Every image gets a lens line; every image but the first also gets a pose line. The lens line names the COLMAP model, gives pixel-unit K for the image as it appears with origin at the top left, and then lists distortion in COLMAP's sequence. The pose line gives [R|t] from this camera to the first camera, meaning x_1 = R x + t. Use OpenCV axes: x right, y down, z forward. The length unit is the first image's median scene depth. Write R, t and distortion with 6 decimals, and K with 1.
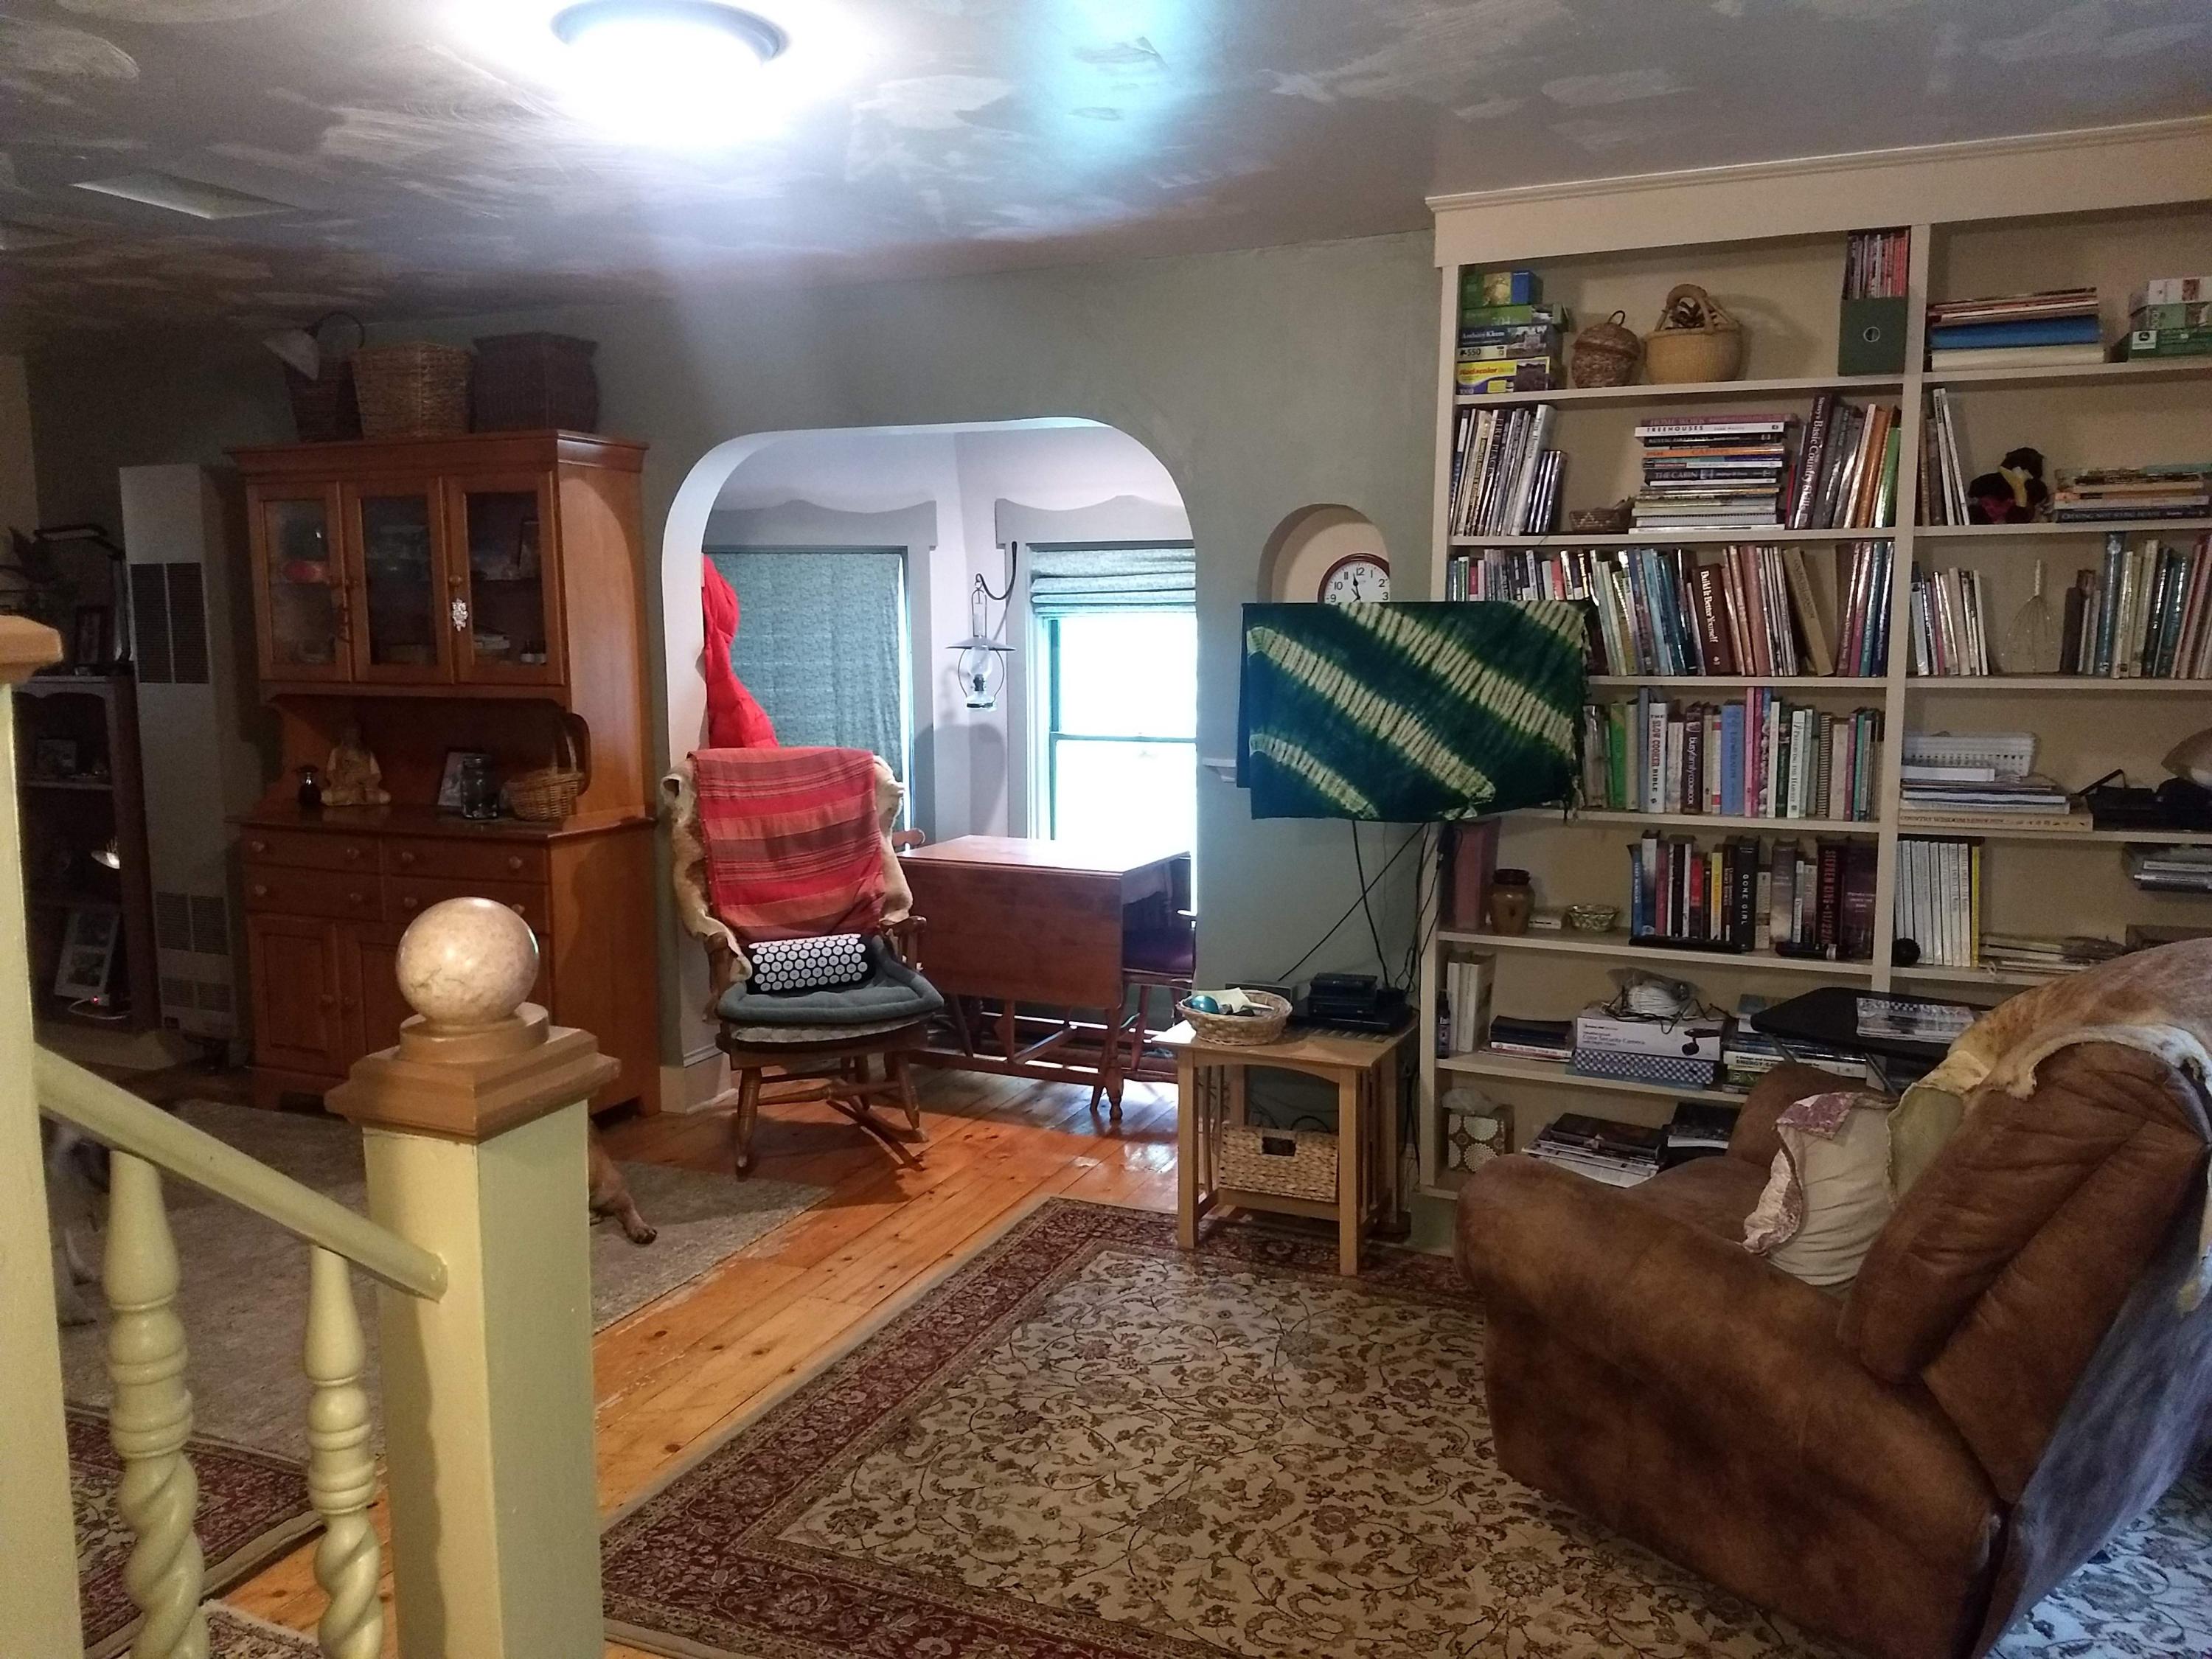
lens RADIAL K [[1719.5, 0, 1106.0], [0, 1719.5, 829.5], [0, 0, 1]] dist [-0.006969, -0.007984]
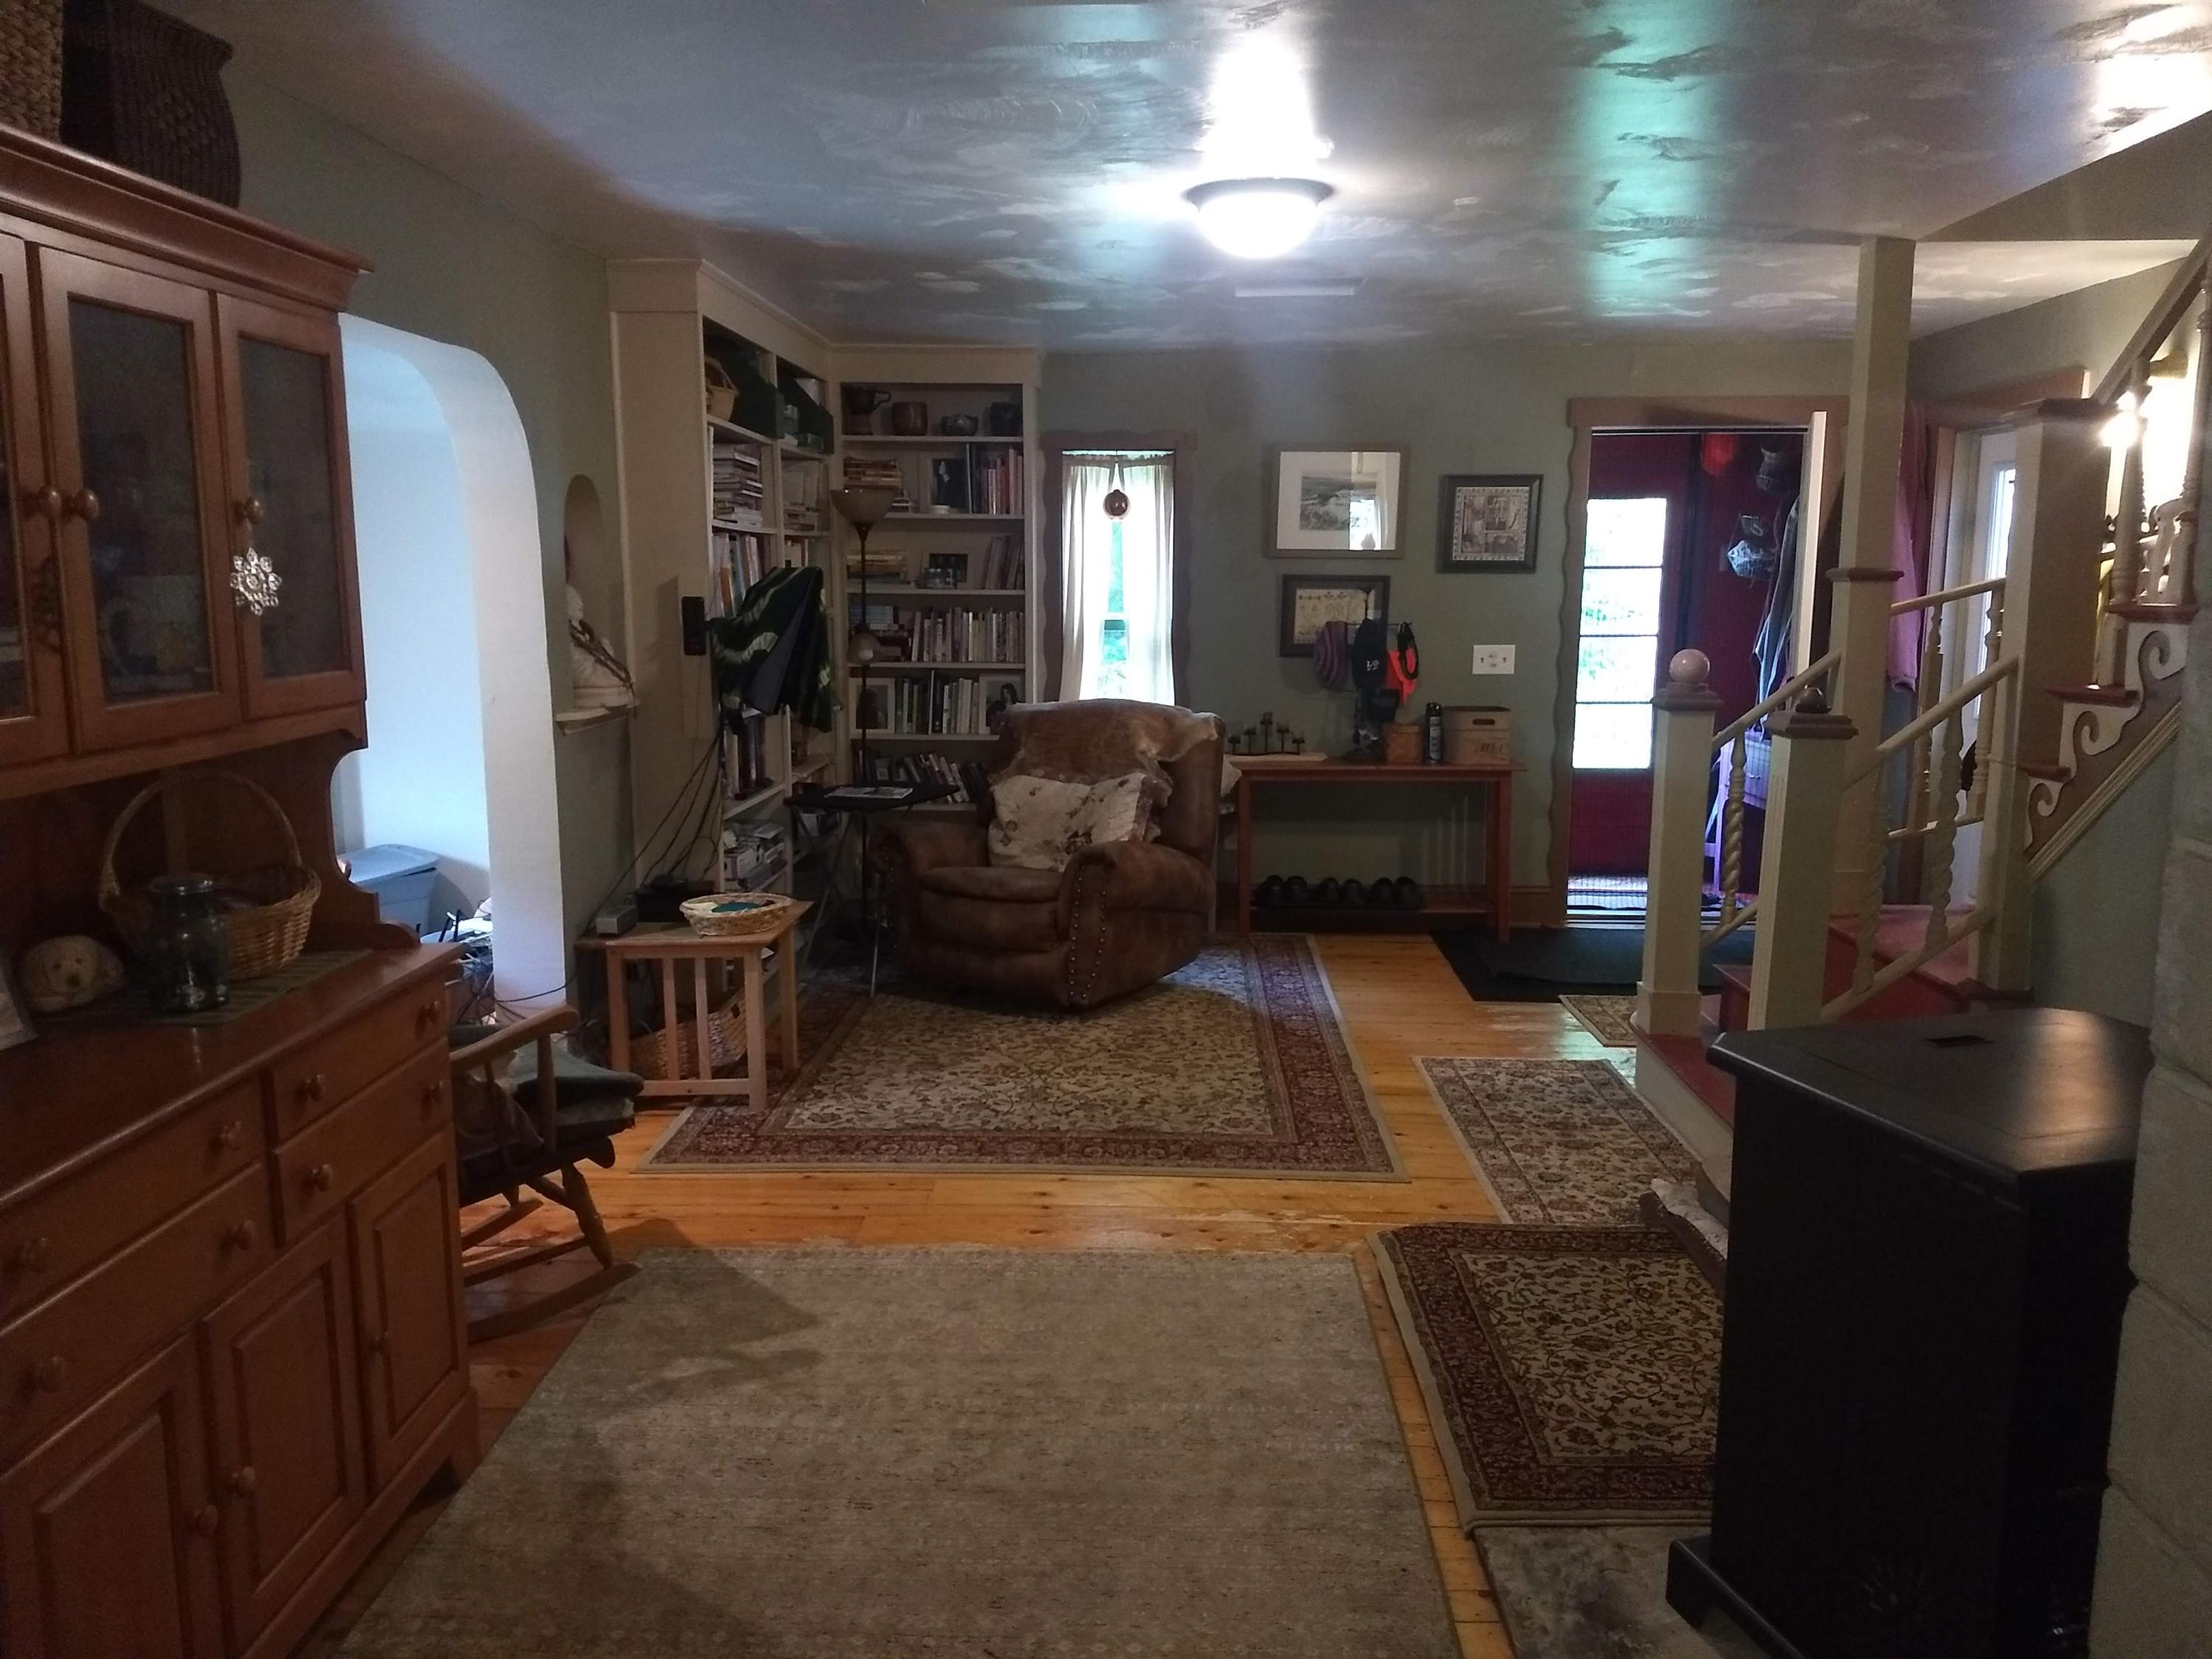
lens RADIAL K [[1719.5, 0, 1106.0], [0, 1719.5, 829.5], [0, 0, 1]] dist [-0.006969, -0.007984]
pose [[-0.376849, -0.127050, 0.917520, -1.311211], [0.138061, 0.971780, 0.191268, -0.165314], [-0.915928, 0.198753, -0.348673, 1.367461]]
